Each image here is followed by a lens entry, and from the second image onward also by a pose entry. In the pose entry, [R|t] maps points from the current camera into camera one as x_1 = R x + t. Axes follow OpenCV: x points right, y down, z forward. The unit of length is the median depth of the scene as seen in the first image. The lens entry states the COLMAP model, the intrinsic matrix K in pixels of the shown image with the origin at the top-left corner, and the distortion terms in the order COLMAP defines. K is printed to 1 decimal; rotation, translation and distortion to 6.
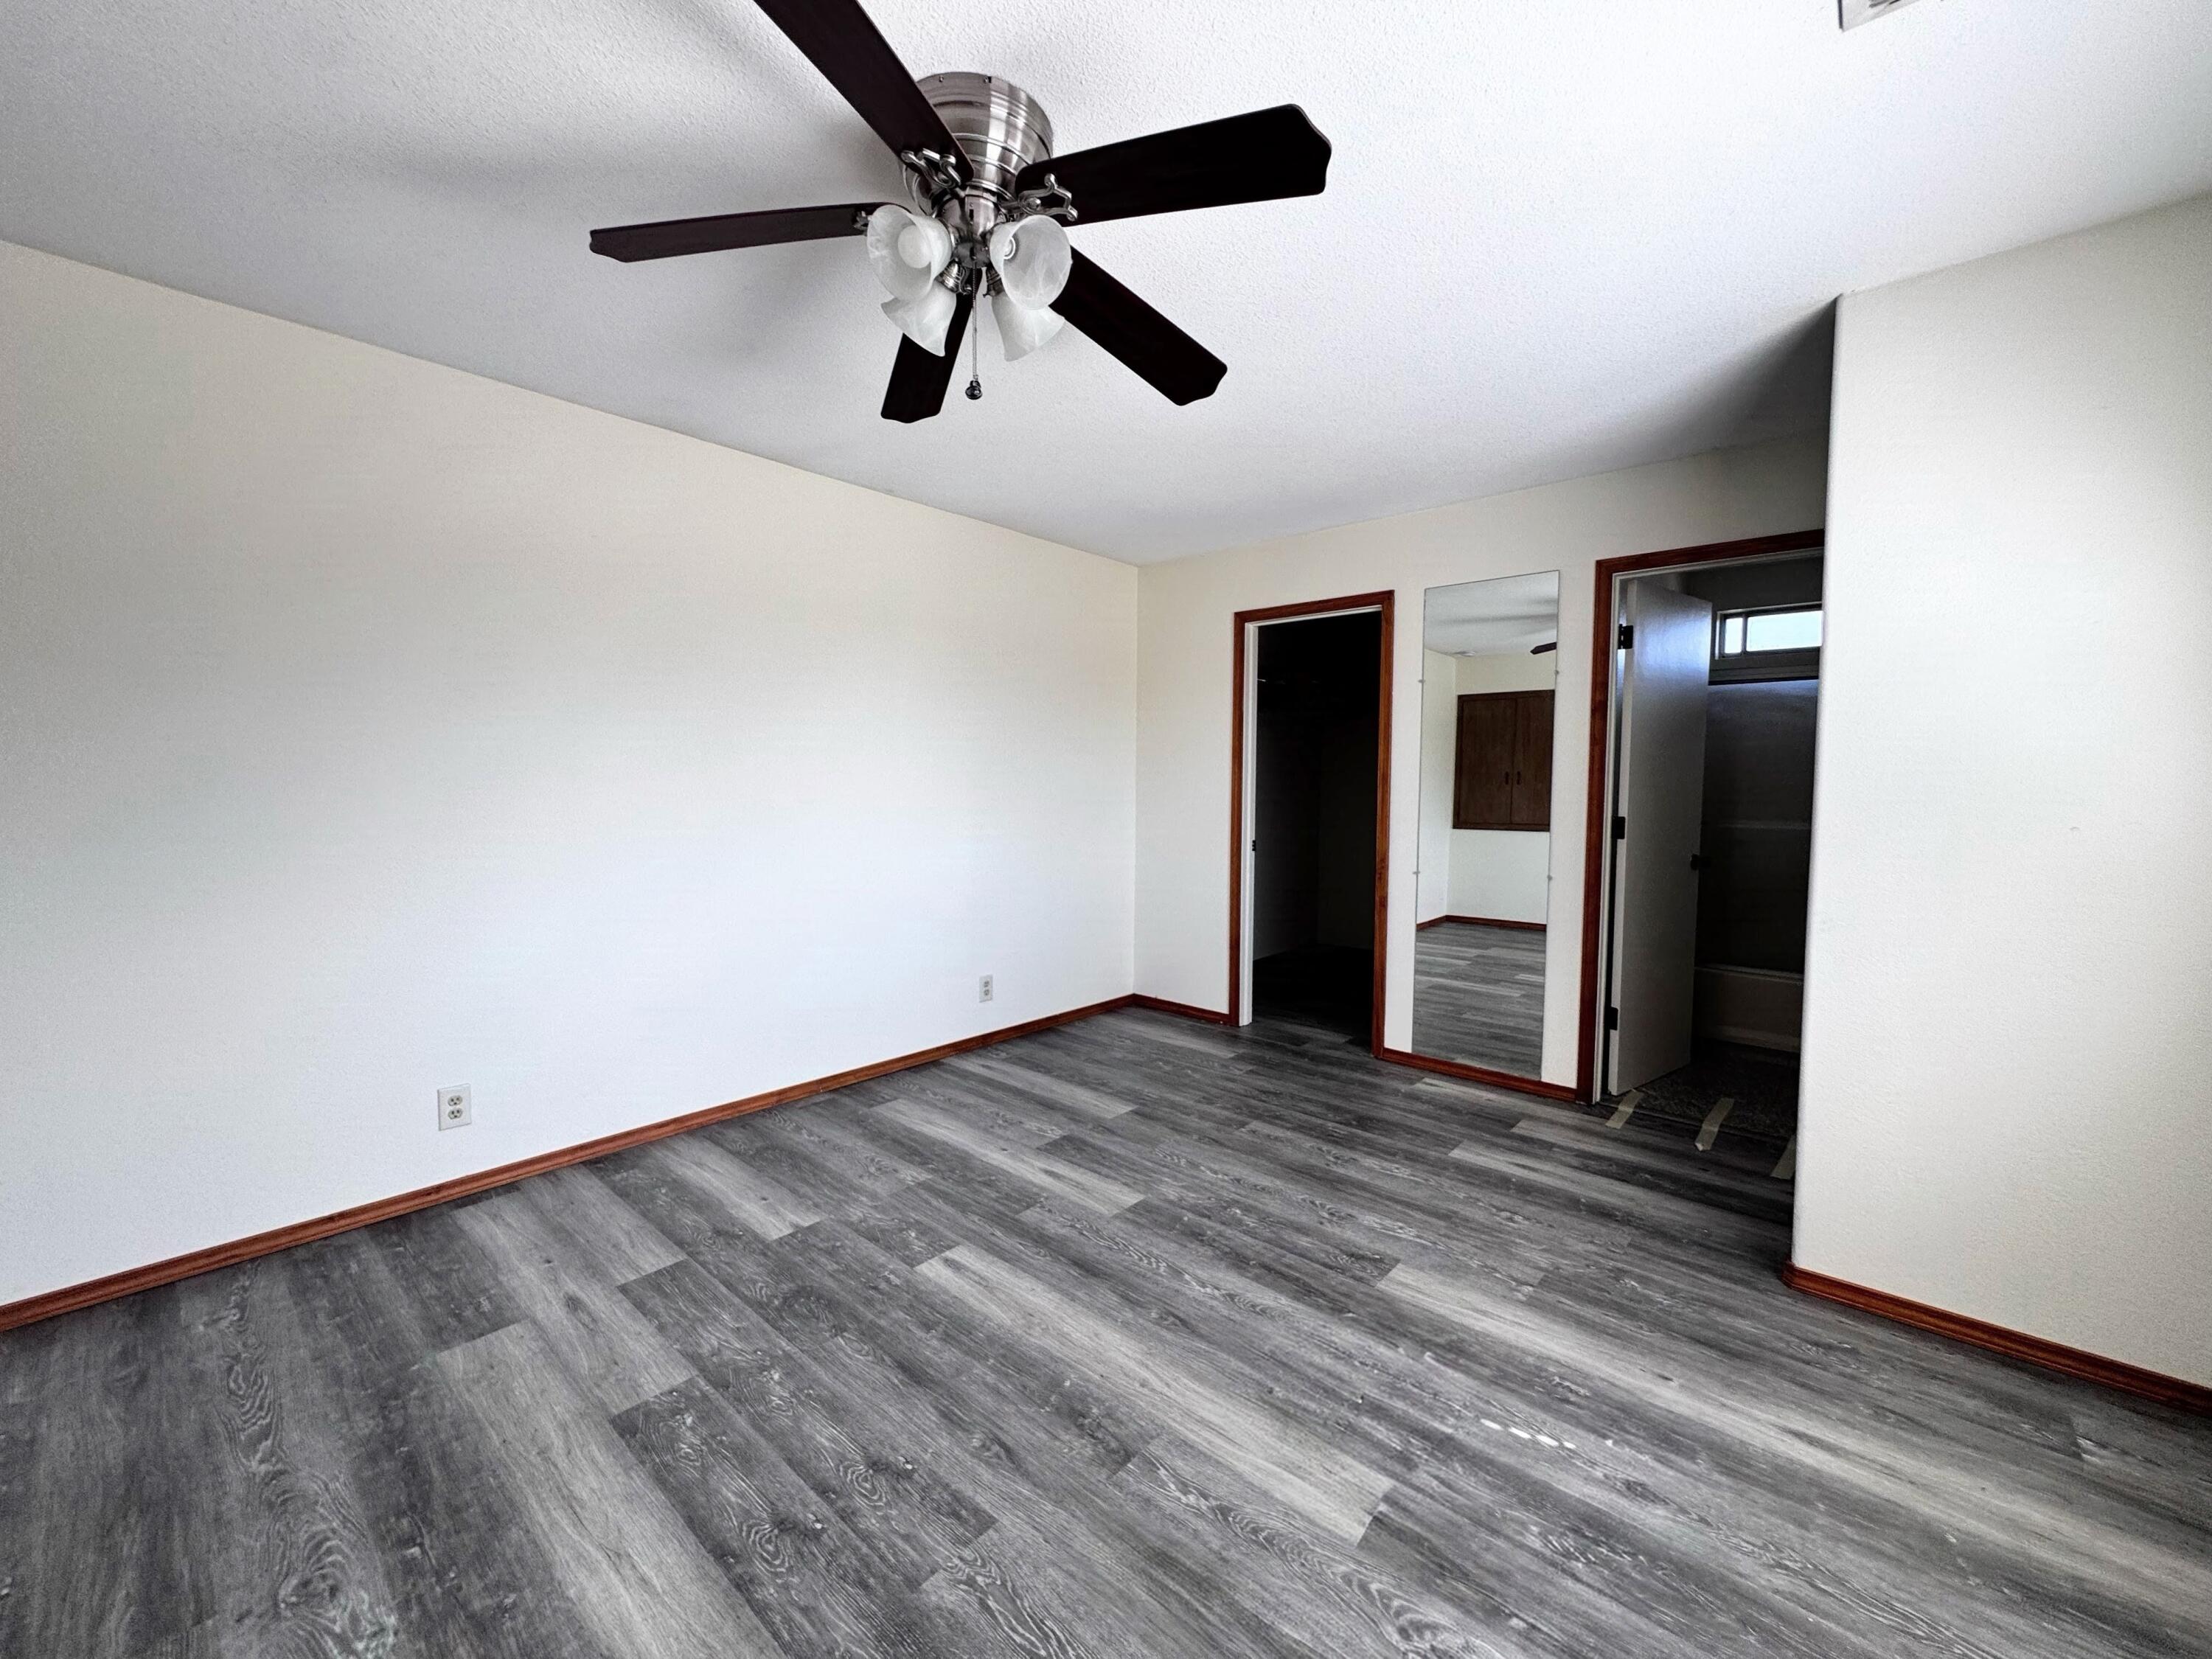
lens RADIAL K [[888.5, 0, 1097.2], [0, 888.5, 831.9], [0, 0, 1]] dist [-0.004055, 0.001053]
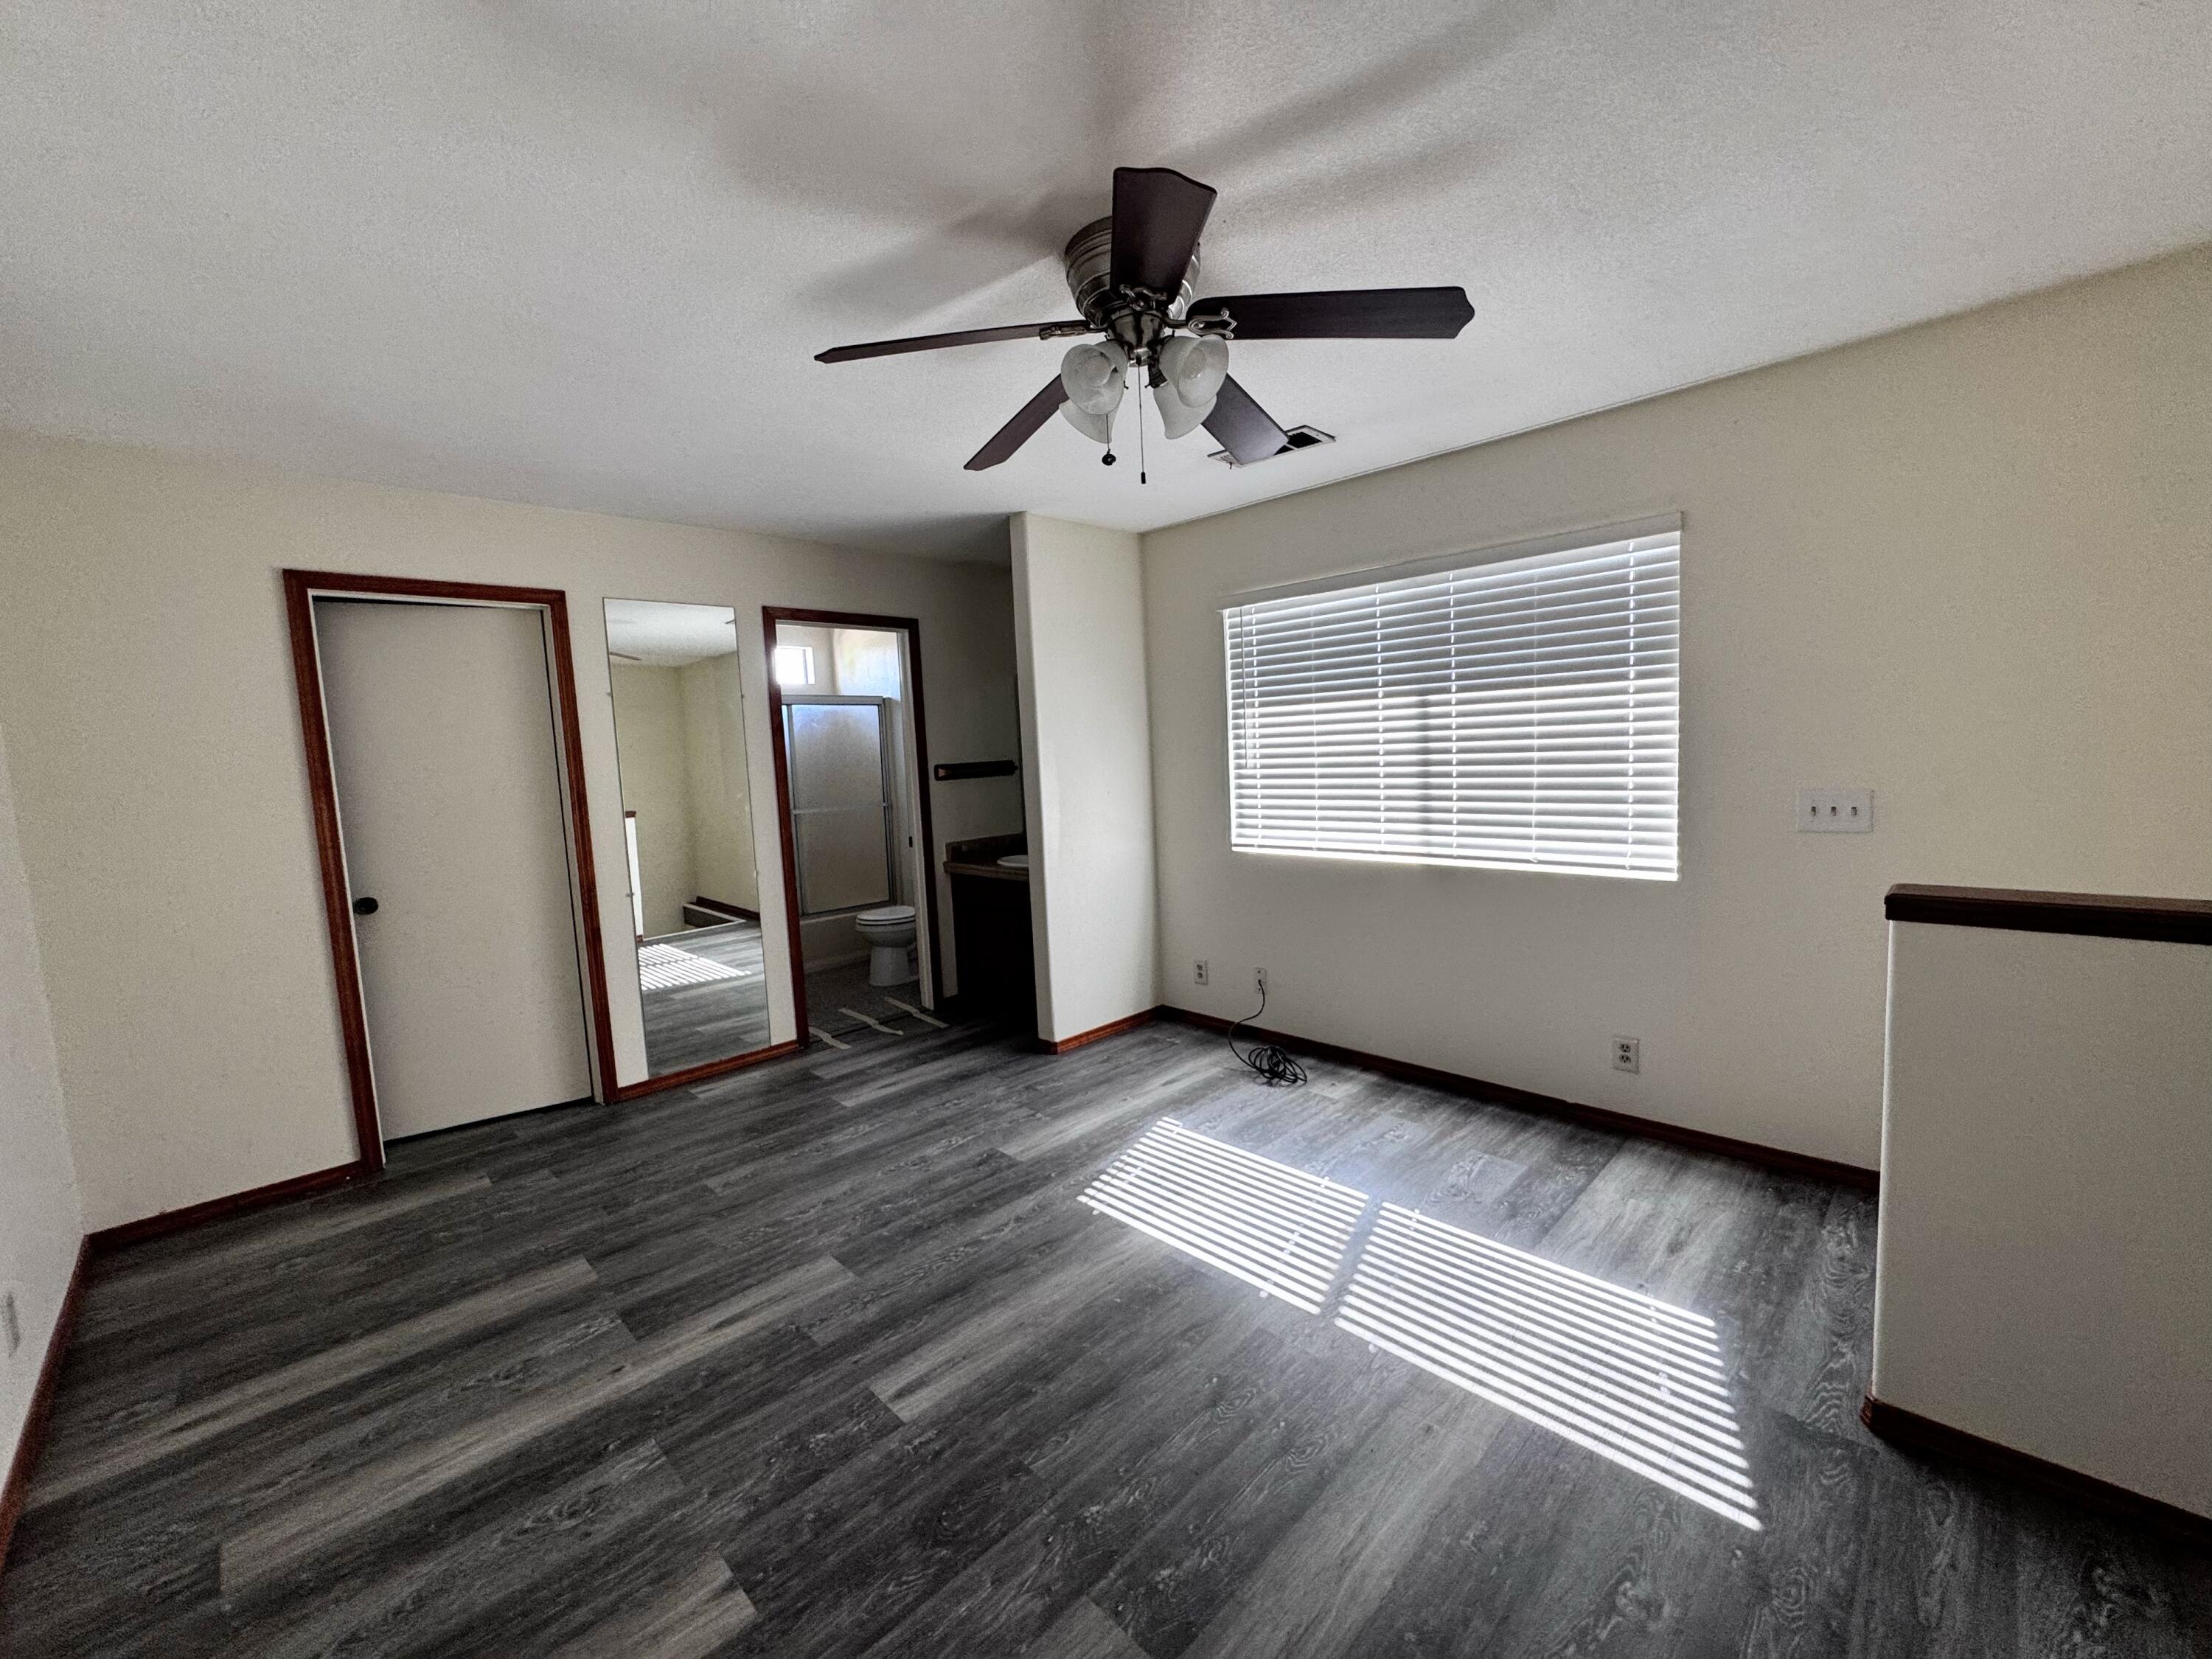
lens RADIAL K [[888.5, 0, 1108.5], [0, 888.5, 838.8], [0, 0, 1]] dist [-0.004055, 0.001053]
pose [[0.049130, -0.113353, 0.992339, -0.762065], [0.104790, 0.988641, 0.107743, -0.086510], [-0.993280, 0.098694, 0.060450, 0.574515]]
